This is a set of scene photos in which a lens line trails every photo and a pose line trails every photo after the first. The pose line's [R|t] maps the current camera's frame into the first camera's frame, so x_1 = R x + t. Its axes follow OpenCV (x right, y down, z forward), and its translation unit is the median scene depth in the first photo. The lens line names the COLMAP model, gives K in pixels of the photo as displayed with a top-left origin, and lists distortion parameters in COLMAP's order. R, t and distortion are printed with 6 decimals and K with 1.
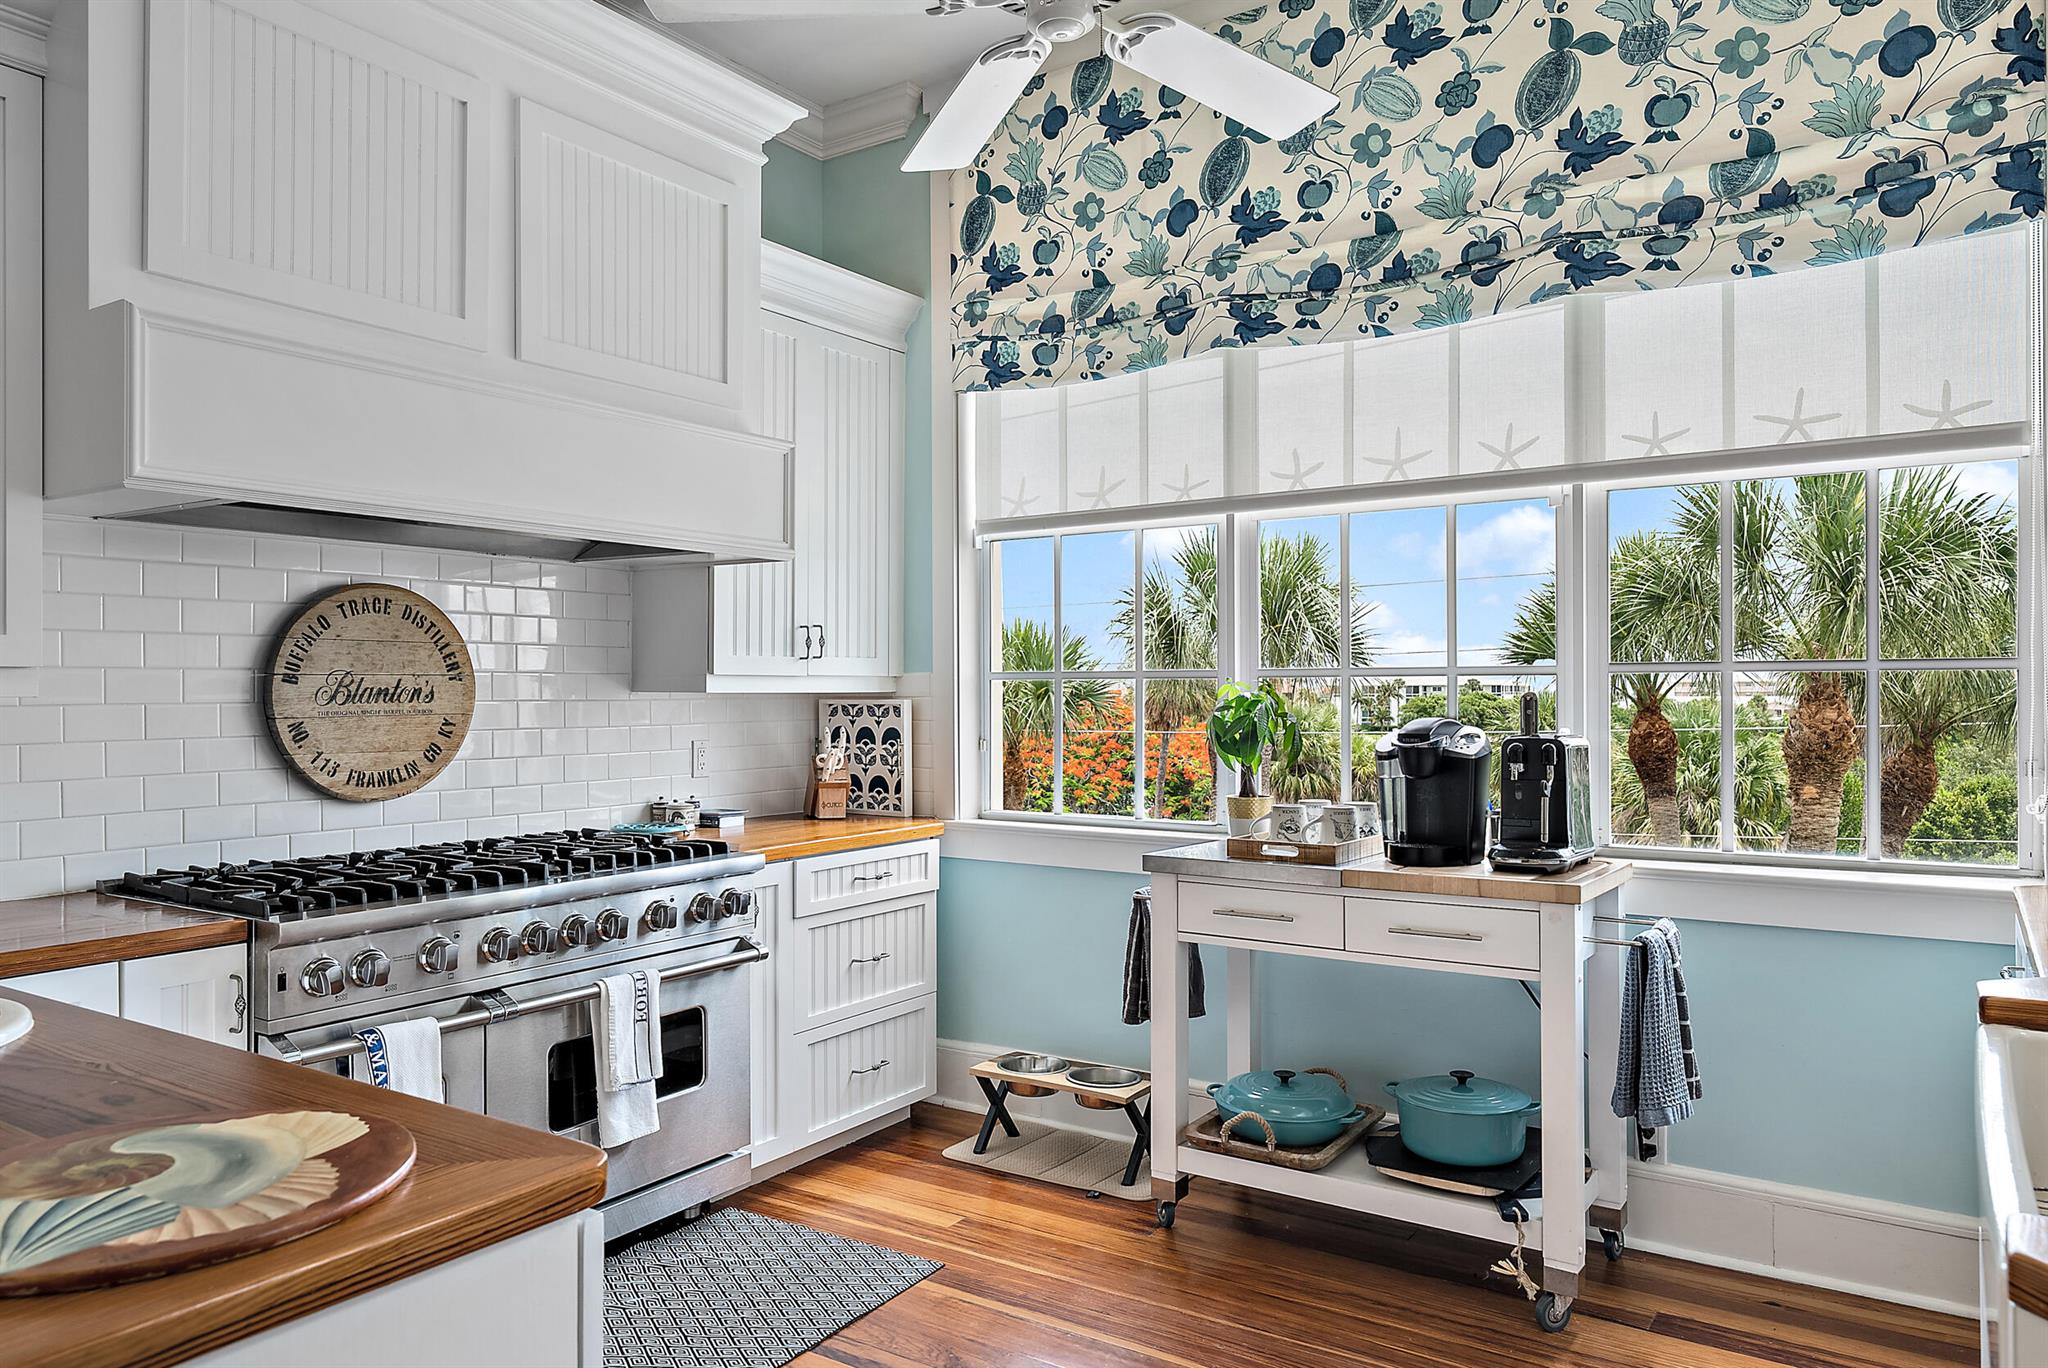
lens RADIAL K [[1387.4, 0, 1019.1], [0, 1387.4, 684.9], [0, 0, 1]] dist [0.003824, 0.001816]
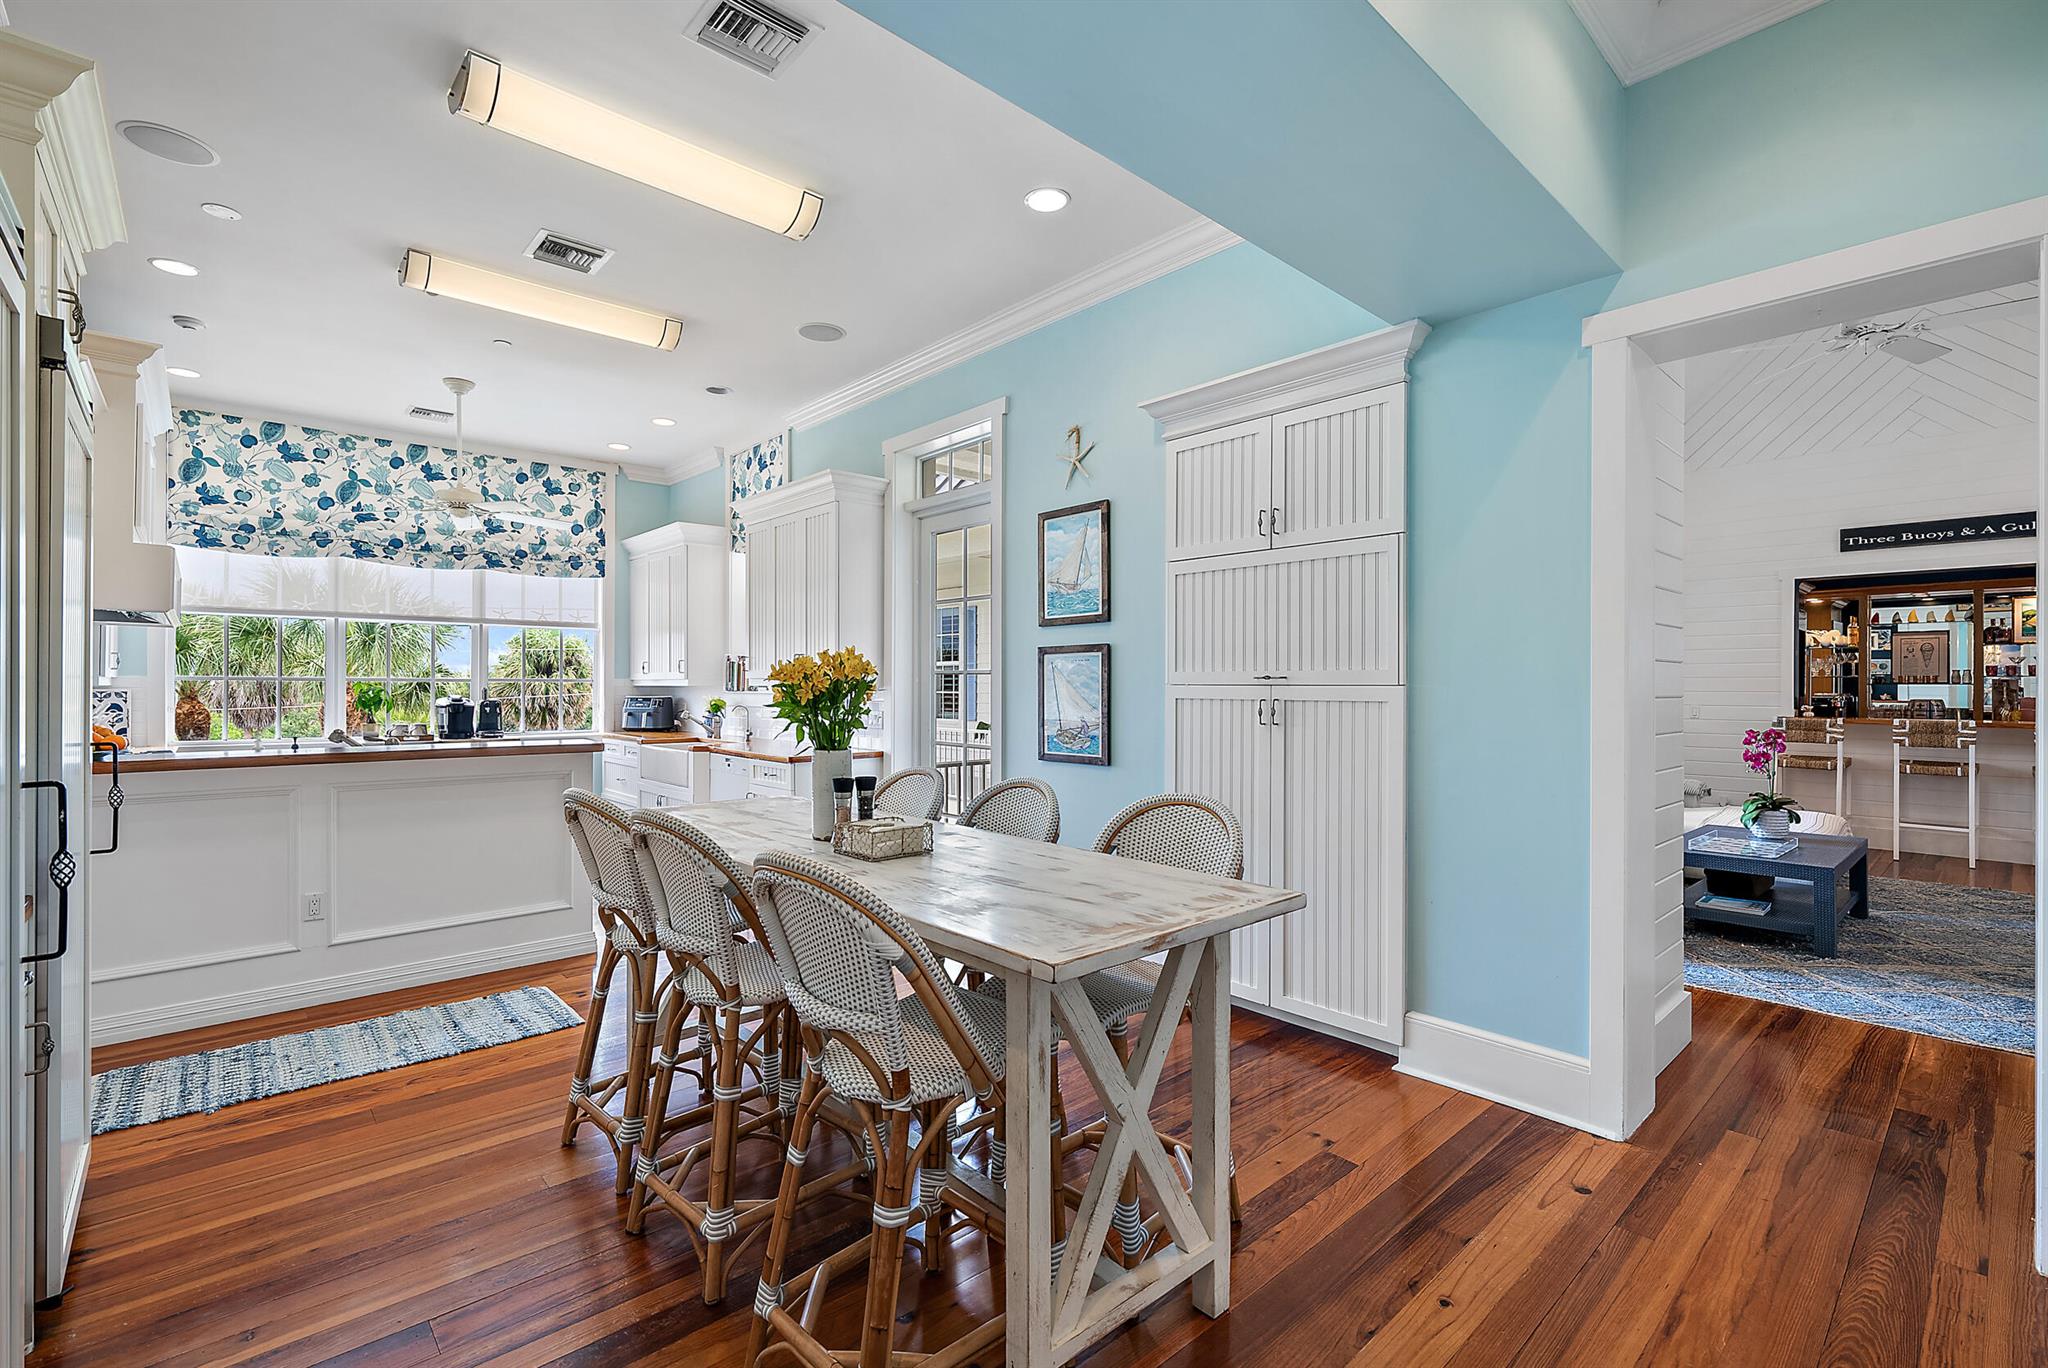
lens RADIAL K [[903.7, 0, 998.2], [0, 903.7, 687.6], [0, 0, 1]] dist [0.000260, -0.000285]
pose [[0.260734, 0.009154, 0.965367, -1.330635], [-0.005112, 0.999954, -0.008101, 0.016311], [-0.965397, -0.002823, 0.260769, -0.733680]]
